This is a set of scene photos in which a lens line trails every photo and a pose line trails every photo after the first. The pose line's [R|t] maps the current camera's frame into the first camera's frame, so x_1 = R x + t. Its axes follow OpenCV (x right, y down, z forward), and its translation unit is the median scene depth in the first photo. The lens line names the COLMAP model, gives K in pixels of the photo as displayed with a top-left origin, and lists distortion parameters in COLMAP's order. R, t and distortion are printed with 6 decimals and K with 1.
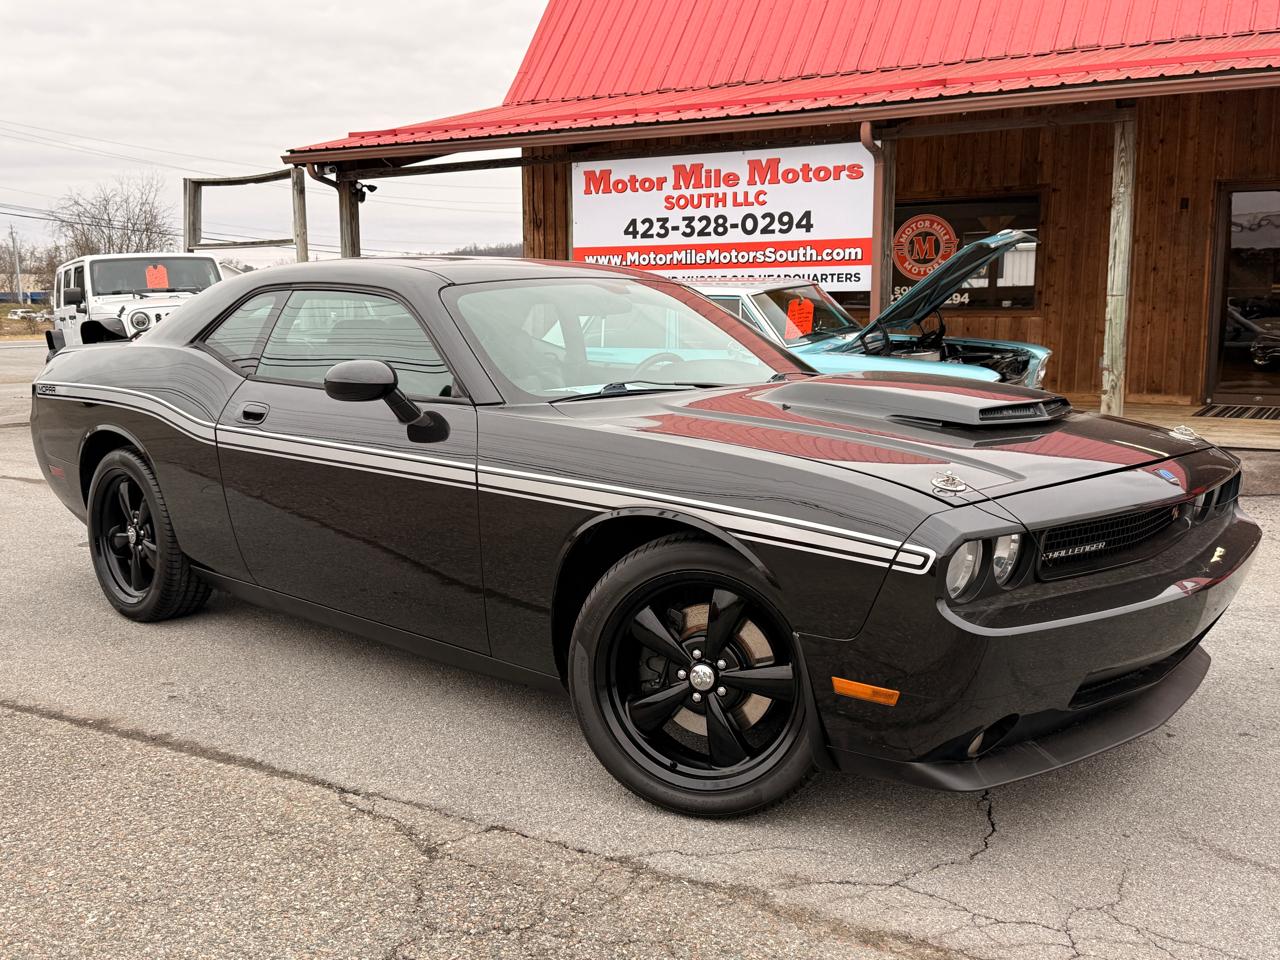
lens RADIAL K [[1254.7, 0, 644.0], [0, 1254.7, 484.4], [0, 0, 1]] dist [0.201172, -0.446885]
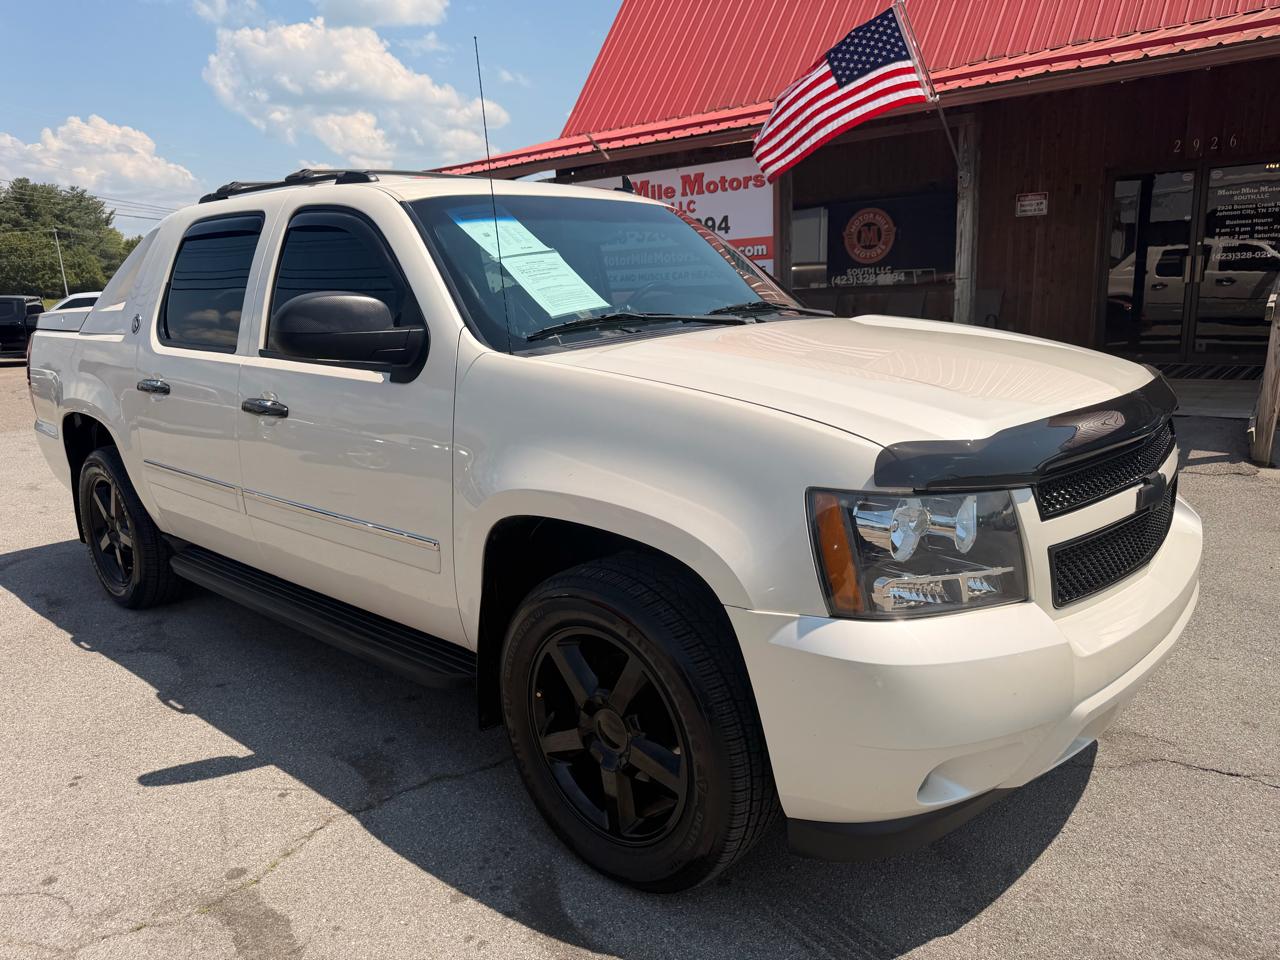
lens RADIAL K [[909.0, 0, 637.8], [0, 909.0, 497.3], [0, 0, 1]] dist [0.035335, -0.046782]
pose [[0.983463, -0.001829, -0.181099, 0.195157], [0.019388, 0.995266, 0.095240, -0.029454], [0.180067, -0.097176, 0.978842, 0.094568]]
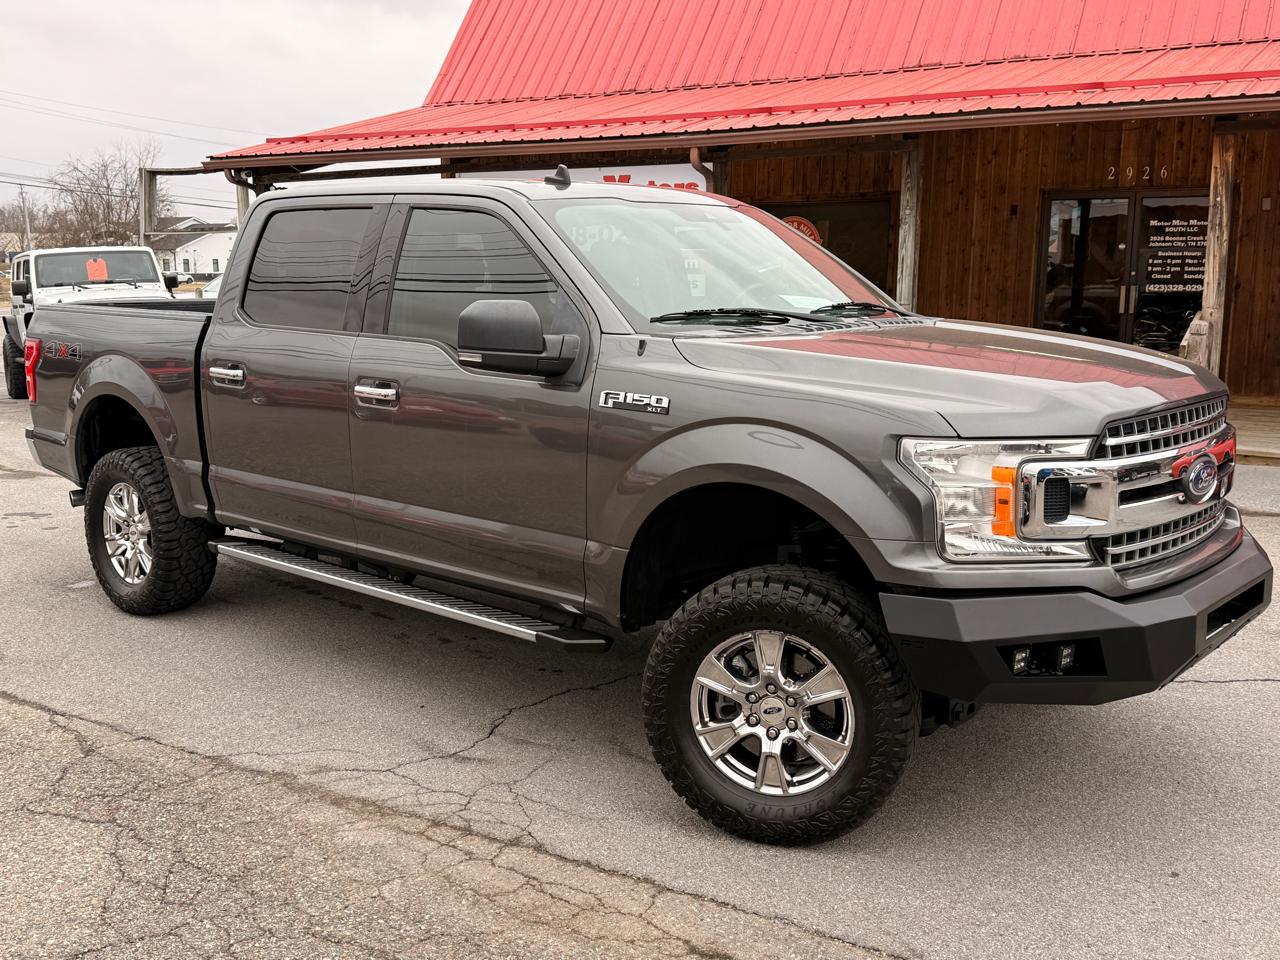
lens RADIAL K [[1254.7, 0, 644.0], [0, 1254.7, 484.4], [0, 0, 1]] dist [0.201172, -0.446885]
pose [[0.999933, 0.003564, -0.011040, 0.127449], [-0.003213, 0.999493, 0.031684, -0.018610], [0.011147, -0.031647, 0.999437, -0.122215]]
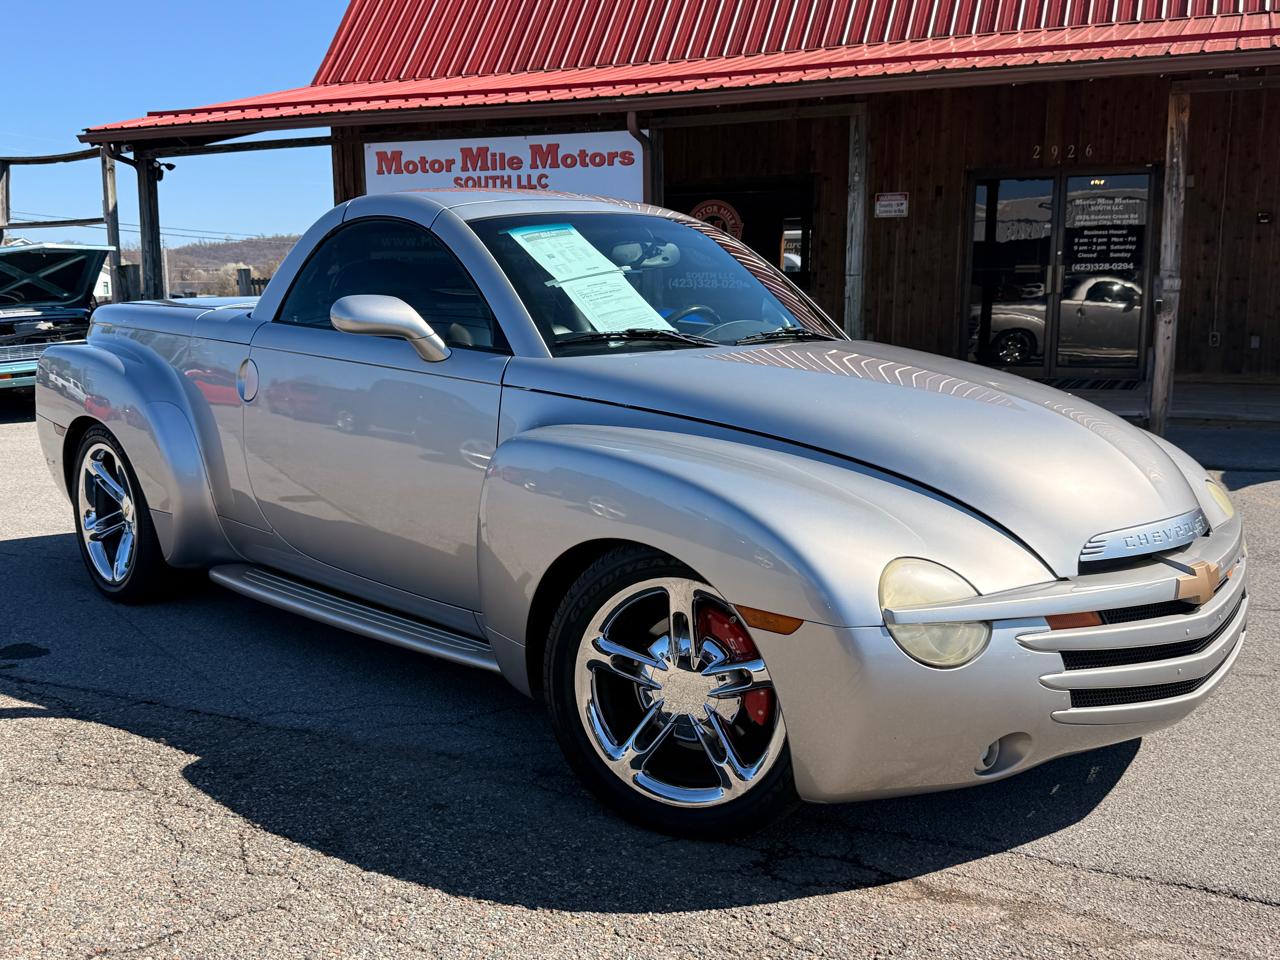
lens RADIAL K [[1258.5, 0, 646.7], [0, 1258.5, 486.6], [0, 0, 1]] dist [0.221071, -0.525046]
pose [[0.994555, -0.016212, 0.102943, 0.062986], [0.014861, 0.999793, 0.013878, 0.015317], [-0.103147, -0.012273, 0.994590, -0.068778]]
